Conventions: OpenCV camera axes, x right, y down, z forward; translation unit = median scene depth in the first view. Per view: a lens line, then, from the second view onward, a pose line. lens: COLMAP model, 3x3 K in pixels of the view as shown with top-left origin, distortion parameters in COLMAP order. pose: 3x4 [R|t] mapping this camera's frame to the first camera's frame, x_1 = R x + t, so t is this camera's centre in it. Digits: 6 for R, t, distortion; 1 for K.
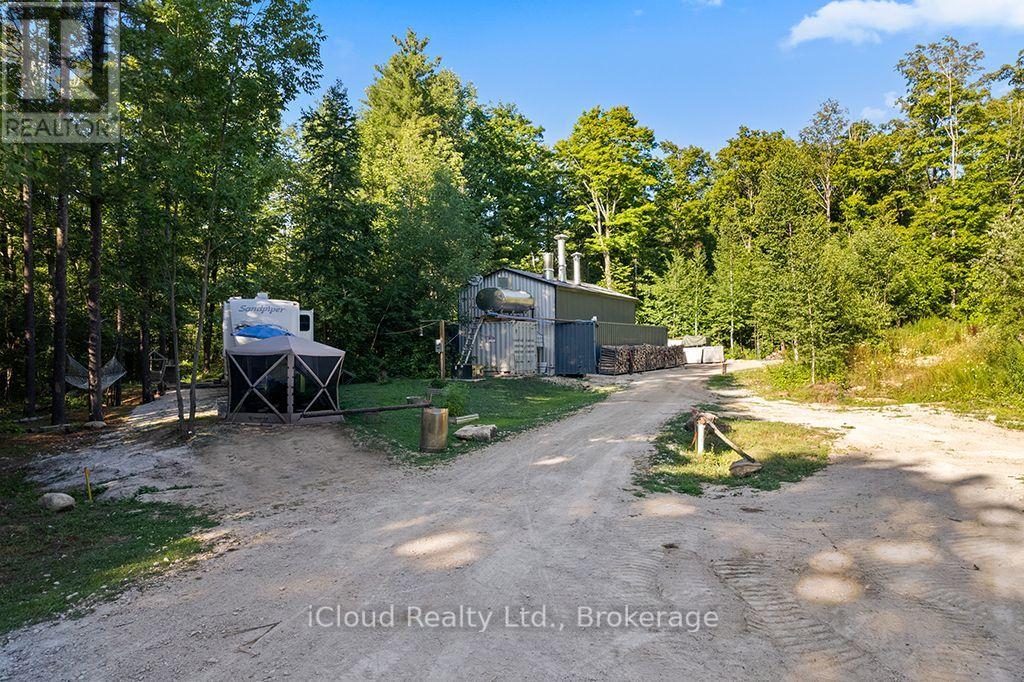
lens RADIAL K [[662.7, 0, 512.0], [0, 662.7, 341.0], [0, 0, 1]] dist [-0.001553, 0.002177]
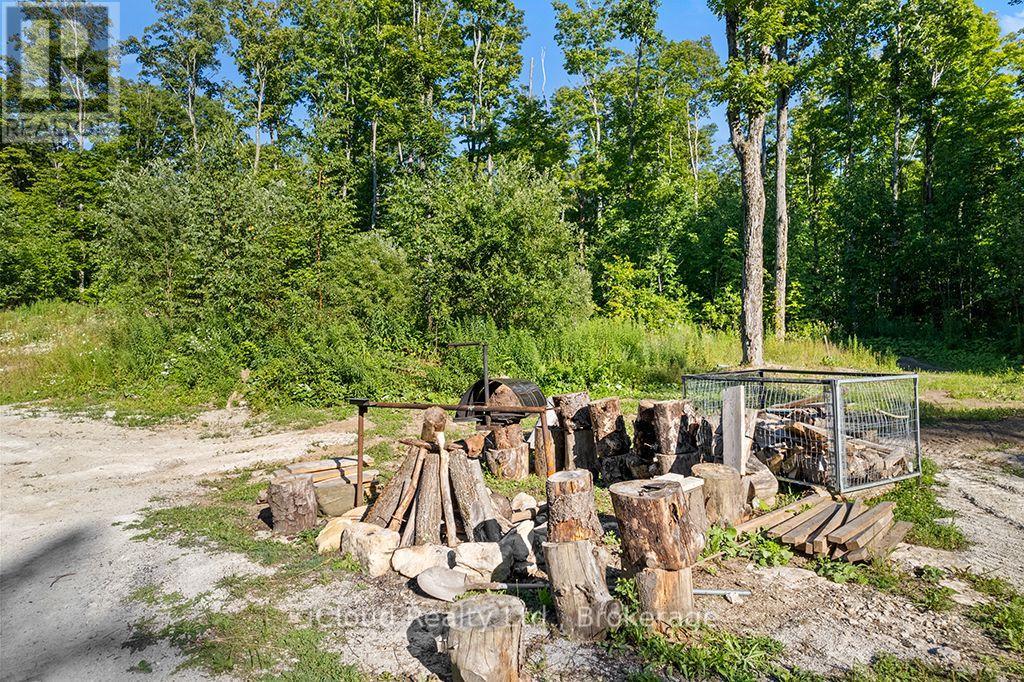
lens RADIAL K [[662.7, 0, 512.0], [0, 662.7, 341.0], [0, 0, 1]] dist [-0.001553, 0.002177]
pose [[0.409720, -0.008198, 0.912175, 0.107982], [0.007831, 0.999954, 0.005469, 0.015606], [-0.912178, 0.004903, 0.409765, 0.133179]]
